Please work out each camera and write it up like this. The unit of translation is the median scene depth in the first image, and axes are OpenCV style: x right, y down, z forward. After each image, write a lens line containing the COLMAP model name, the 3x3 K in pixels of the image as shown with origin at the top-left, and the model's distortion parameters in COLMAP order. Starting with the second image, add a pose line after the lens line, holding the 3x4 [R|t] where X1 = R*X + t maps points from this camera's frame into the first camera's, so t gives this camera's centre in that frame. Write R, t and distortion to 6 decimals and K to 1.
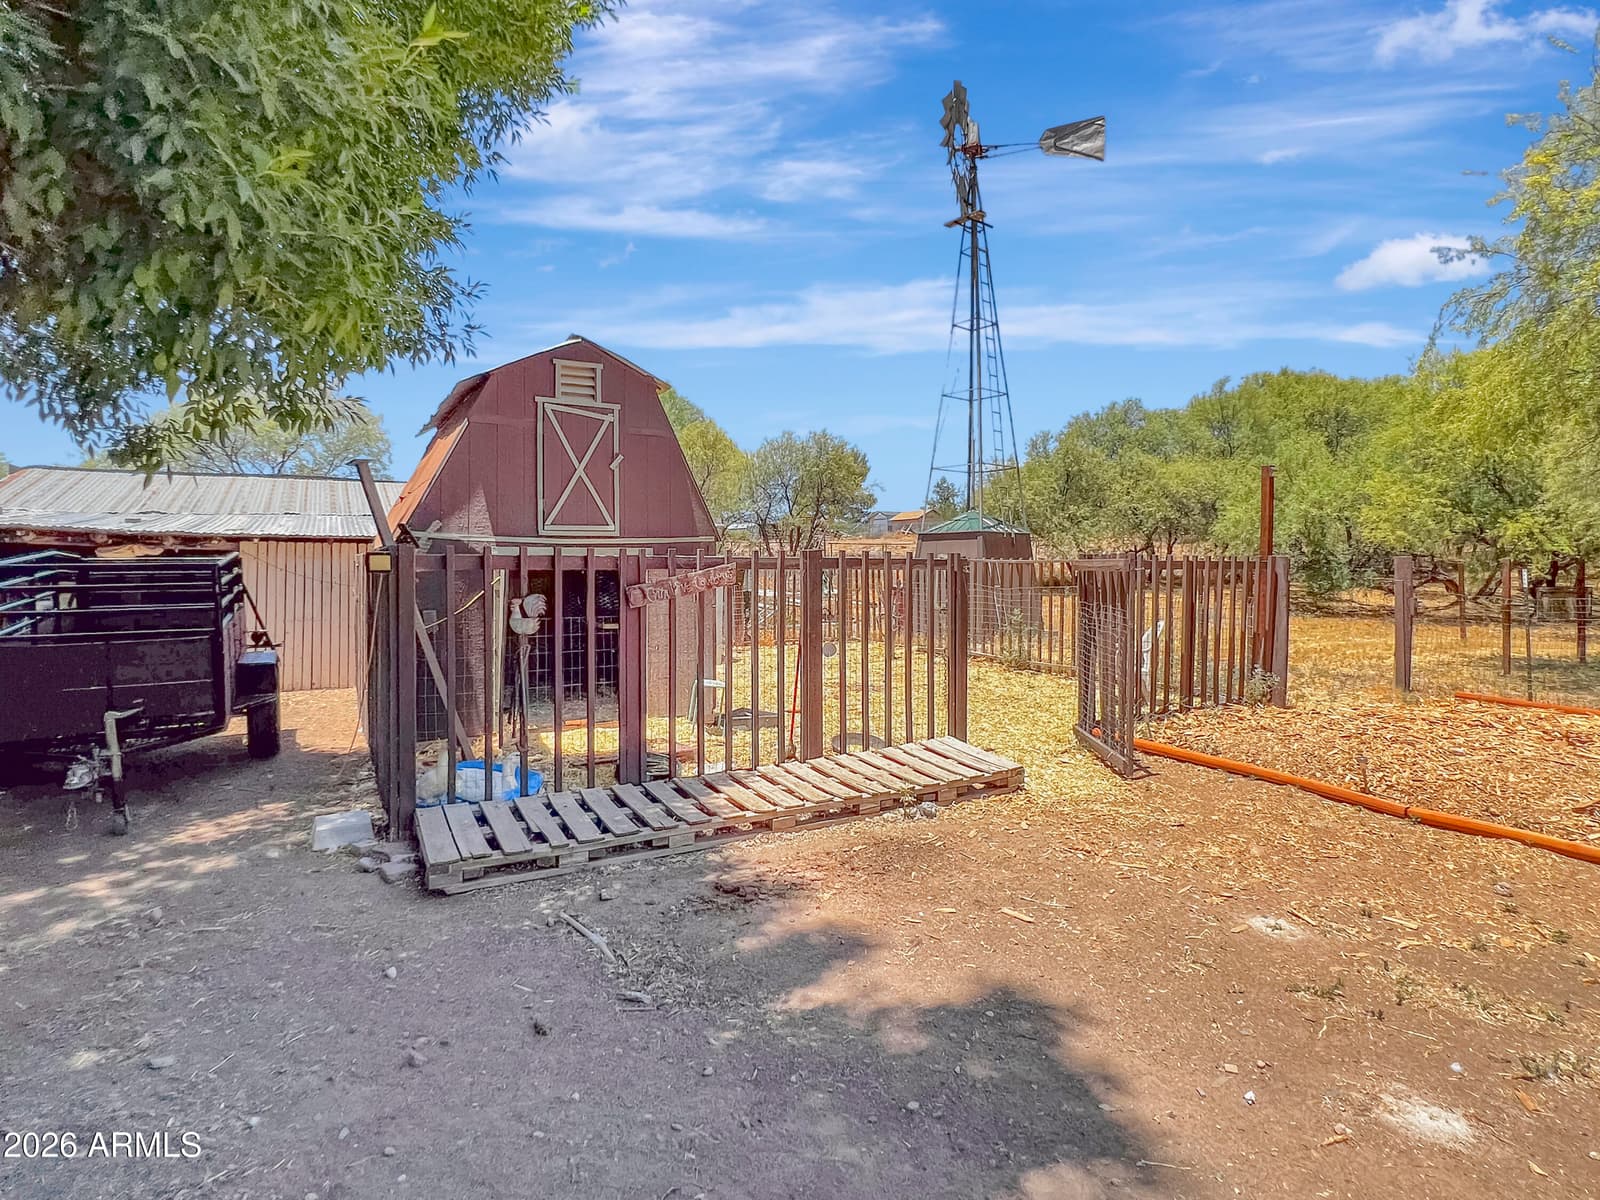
lens RADIAL K [[737.8, 0, 800.0], [0, 737.8, 600.0], [0, 0, 1]] dist [-0.000636, -0.000407]
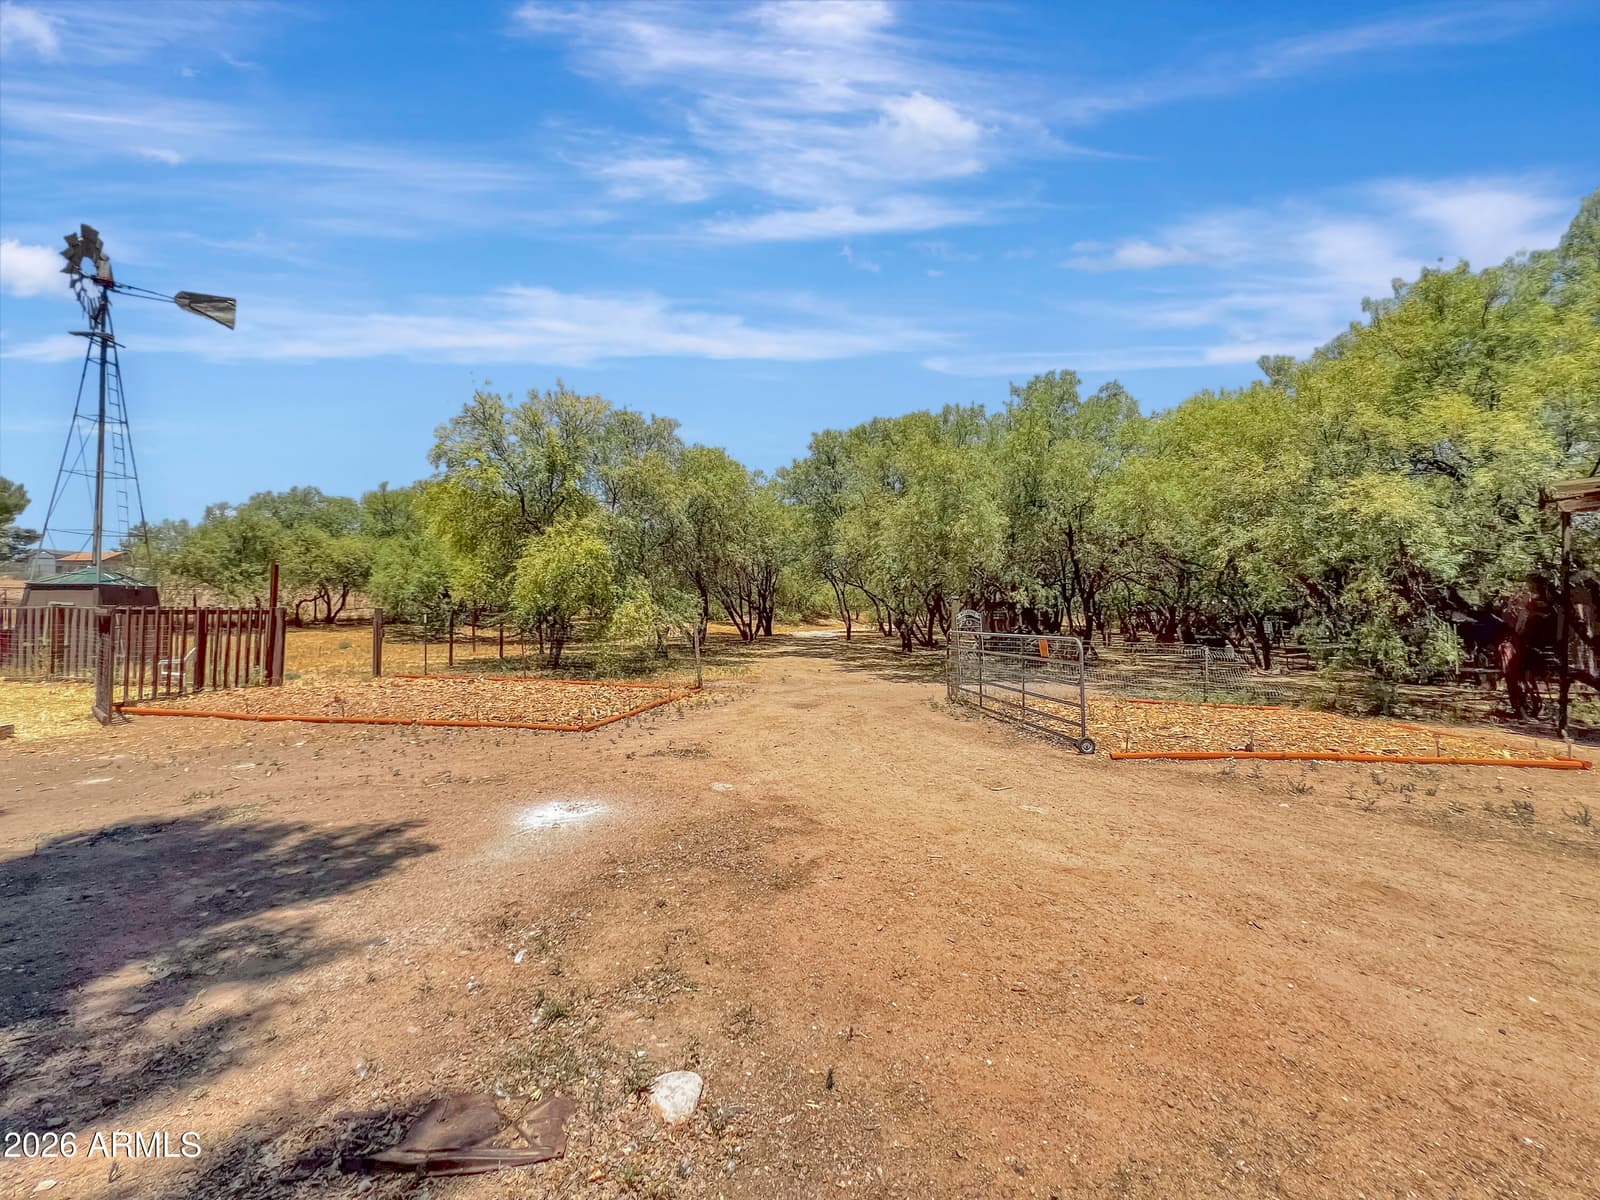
lens RADIAL K [[640.0, 0, 800.4], [0, 640.0, 605.5], [0, 0, 1]] dist [-0.000568, -0.000290]
pose [[0.595900, 0.017839, 0.802861, 0.075411], [0.026326, 0.998782, -0.041732, 0.021420], [-0.802627, 0.046004, 0.594704, -0.581200]]
